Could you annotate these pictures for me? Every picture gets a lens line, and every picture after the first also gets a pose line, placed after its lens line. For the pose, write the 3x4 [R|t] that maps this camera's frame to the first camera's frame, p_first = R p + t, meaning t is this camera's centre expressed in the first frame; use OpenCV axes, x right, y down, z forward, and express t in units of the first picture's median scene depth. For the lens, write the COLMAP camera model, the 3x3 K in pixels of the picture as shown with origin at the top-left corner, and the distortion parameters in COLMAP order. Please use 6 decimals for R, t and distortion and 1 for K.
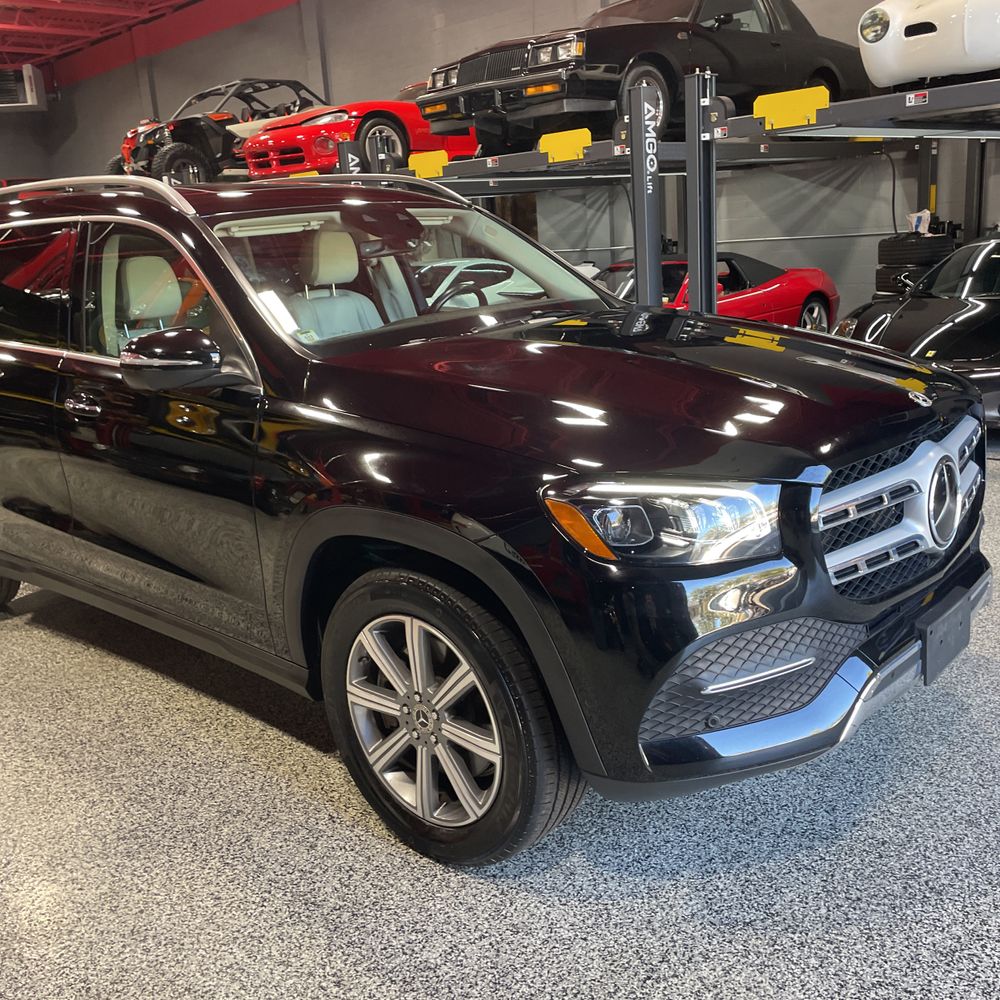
lens RADIAL K [[1013.9, 0, 491.2], [0, 1013.9, 482.5], [0, 0, 1]] dist [0.031484, 0.000000]
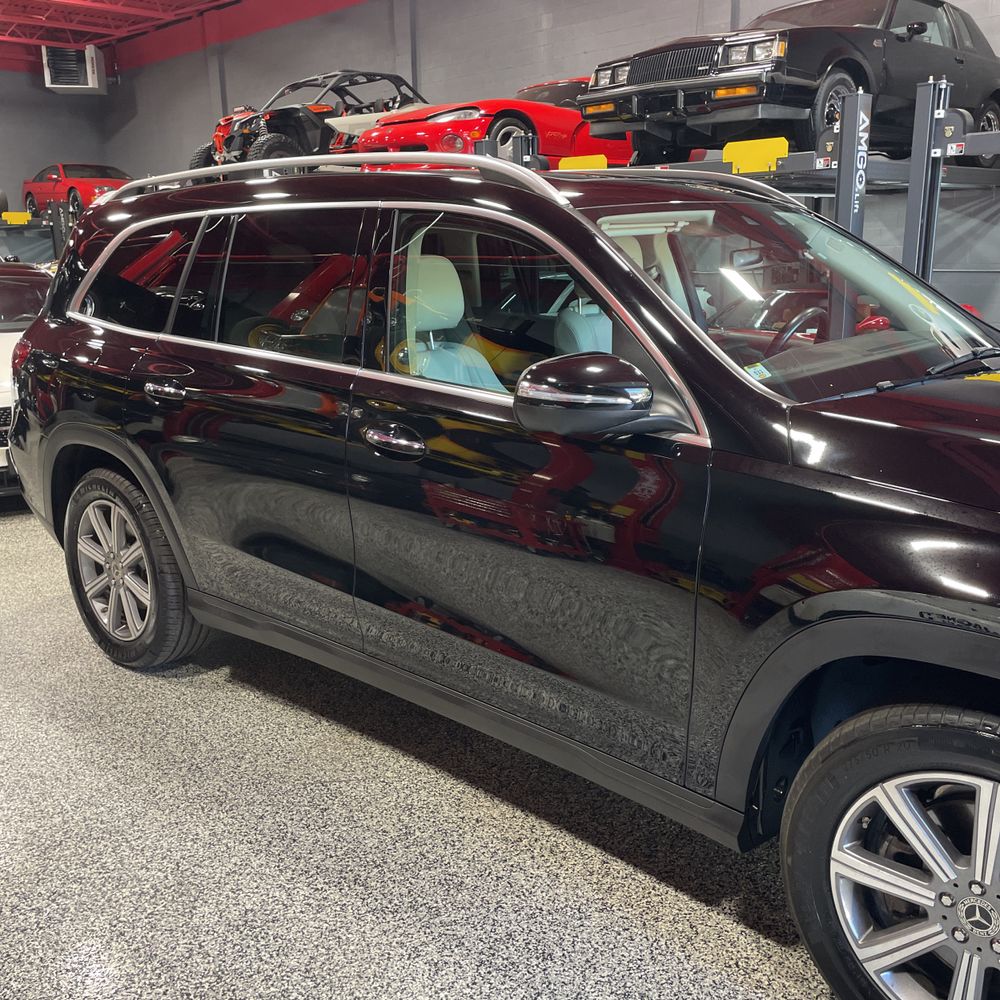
lens RADIAL K [[1013.9, 0, 505.0], [0, 1013.9, 502.8], [0, 0, 1]] dist [0.031484, 0.000000]
pose [[0.998503, 0.054148, 0.007699, -0.302868], [-0.054192, 0.998514, 0.005664, -0.033430], [-0.007381, -0.006072, 0.999954, 0.197952]]
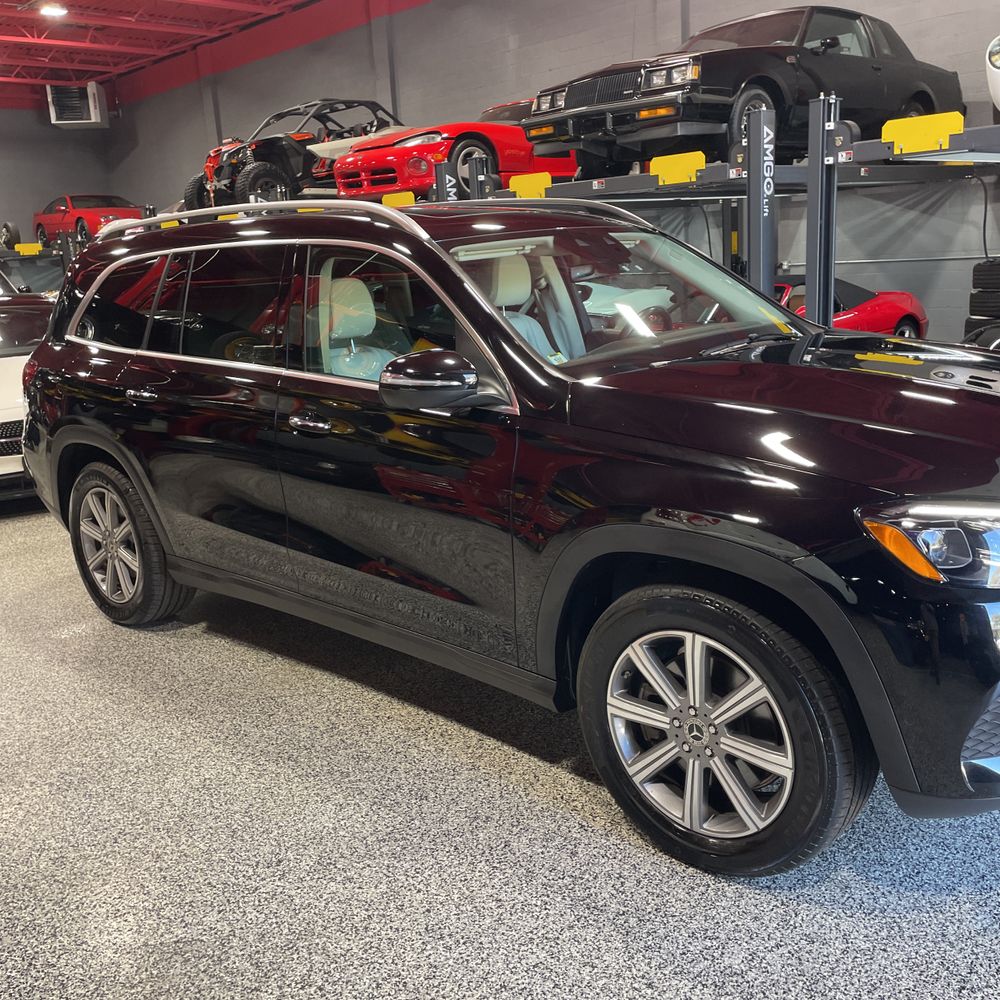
lens RADIAL K [[1013.9, 0, 489.5], [0, 1013.9, 498.7], [0, 0, 1]] dist [0.031484, 0.000000]
pose [[0.999608, 0.015358, -0.023429, -0.182913], [-0.015400, 0.999880, -0.001614, 0.000768], [0.023402, 0.001974, 0.999724, -0.024955]]
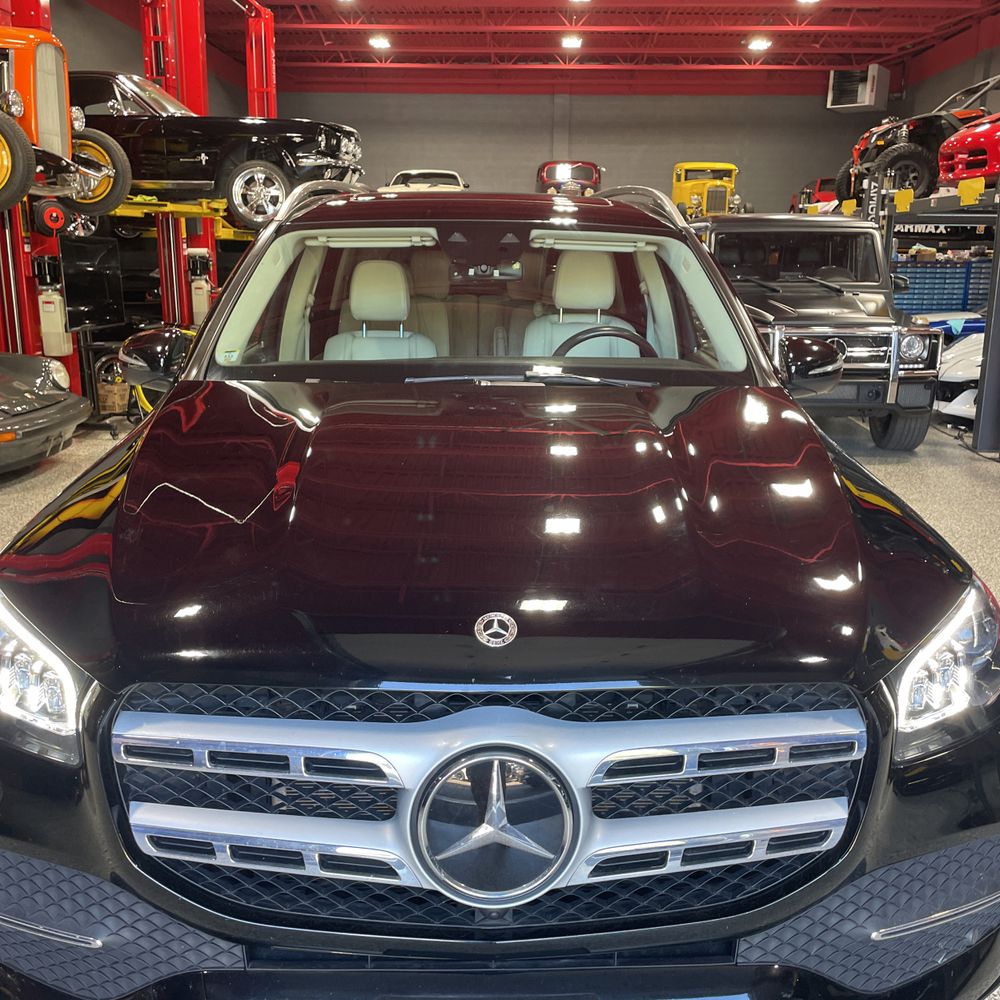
lens RADIAL K [[1013.9, 0, 502.4], [0, 1013.9, 484.9], [0, 0, 1]] dist [0.031484, 0.000000]
pose [[0.686648, 0.236482, -0.687452, 0.544226], [-0.234118, 0.967169, 0.098859, -0.148196], [0.688261, 0.093063, 0.719470, 0.416395]]
